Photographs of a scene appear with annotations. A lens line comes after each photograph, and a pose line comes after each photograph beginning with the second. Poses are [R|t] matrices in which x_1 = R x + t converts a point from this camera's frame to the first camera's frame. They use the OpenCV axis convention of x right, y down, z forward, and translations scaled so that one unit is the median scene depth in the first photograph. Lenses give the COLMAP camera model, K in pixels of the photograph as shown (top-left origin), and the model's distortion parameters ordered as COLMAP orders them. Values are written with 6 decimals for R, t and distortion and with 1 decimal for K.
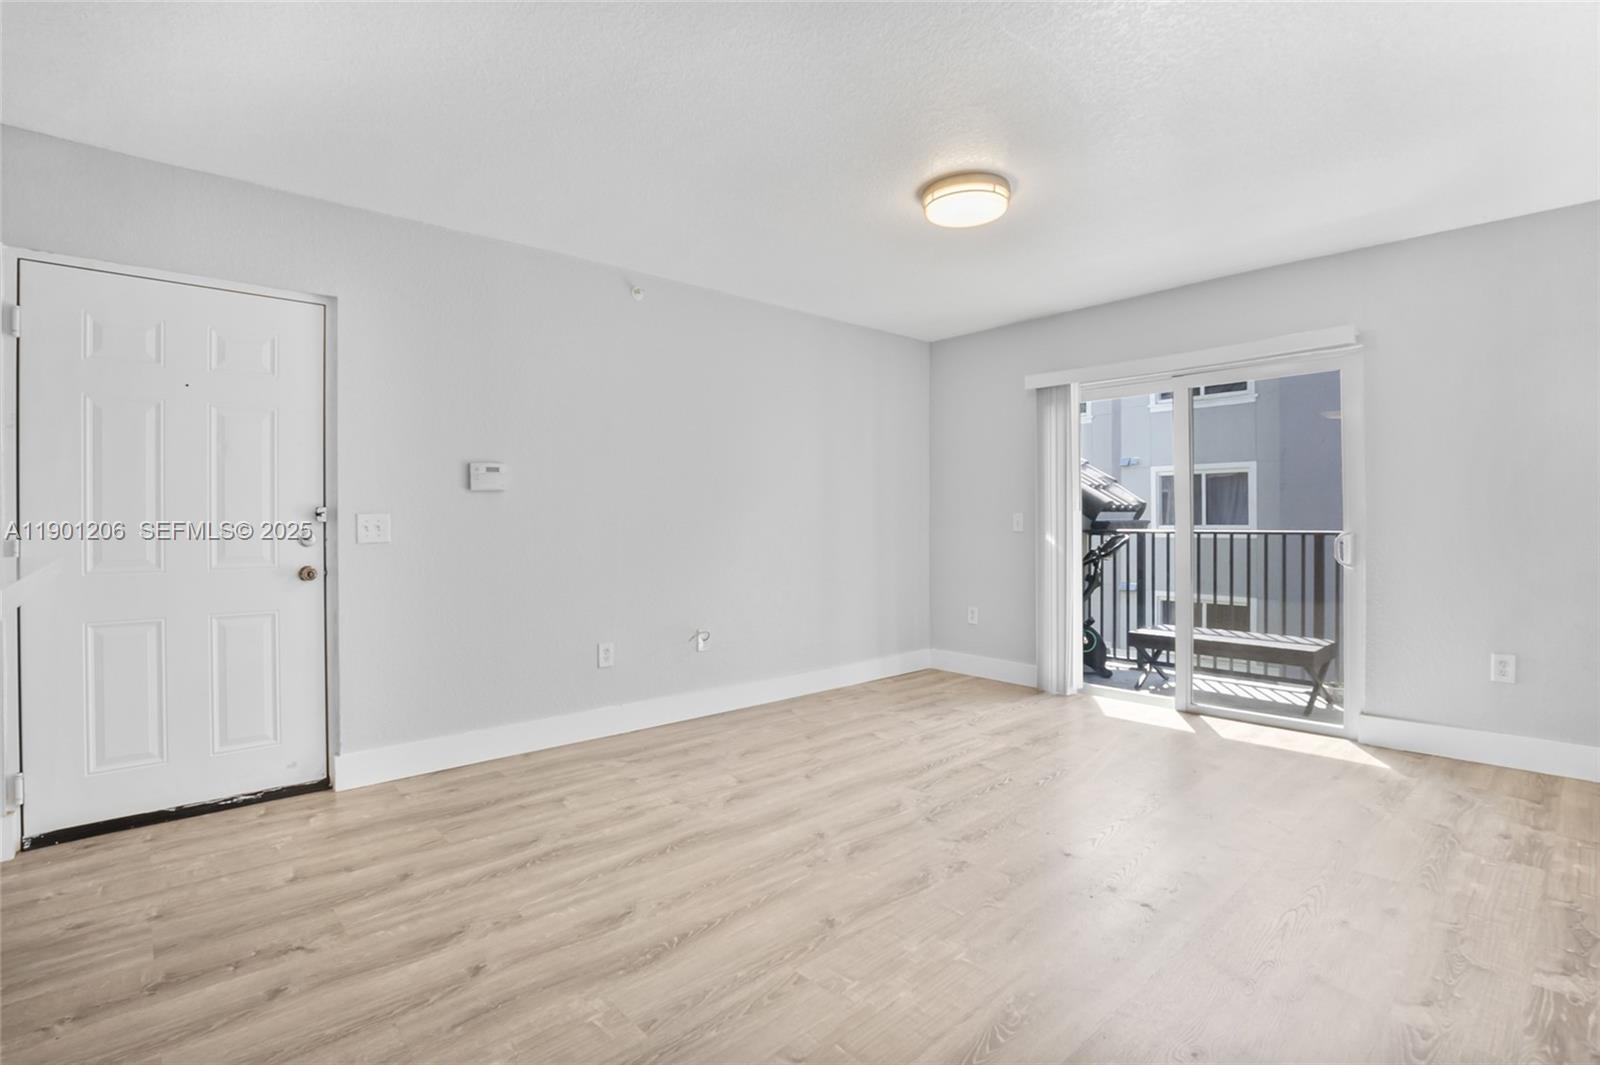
lens RADIAL K [[740.6, 0, 778.2], [0, 740.6, 526.6], [0, 0, 1]] dist [-0.001964, 0.005044]
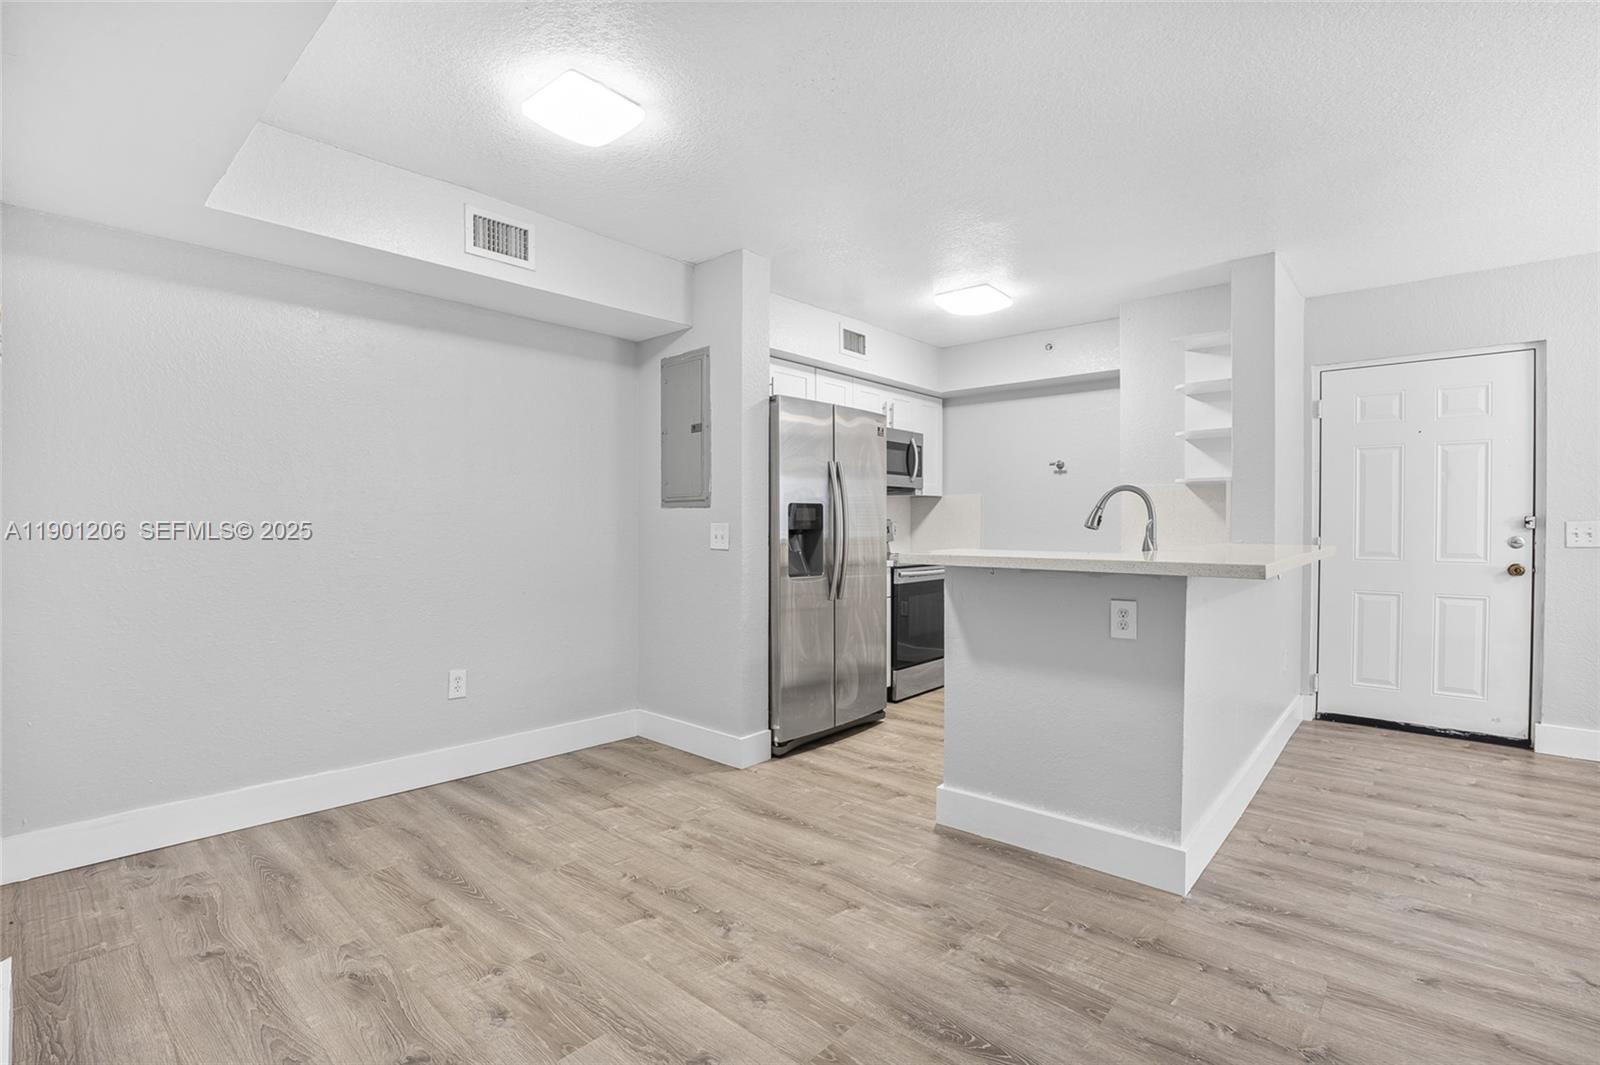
lens RADIAL K [[740.6, 0, 798.4], [0, 740.6, 529.6], [0, 0, 1]] dist [-0.001964, 0.005044]
pose [[0.138183, 0.015916, -0.990279, 0.491681], [-0.009411, 0.999847, 0.014756, -0.013180], [0.990362, 0.007281, 0.138311, -0.411017]]
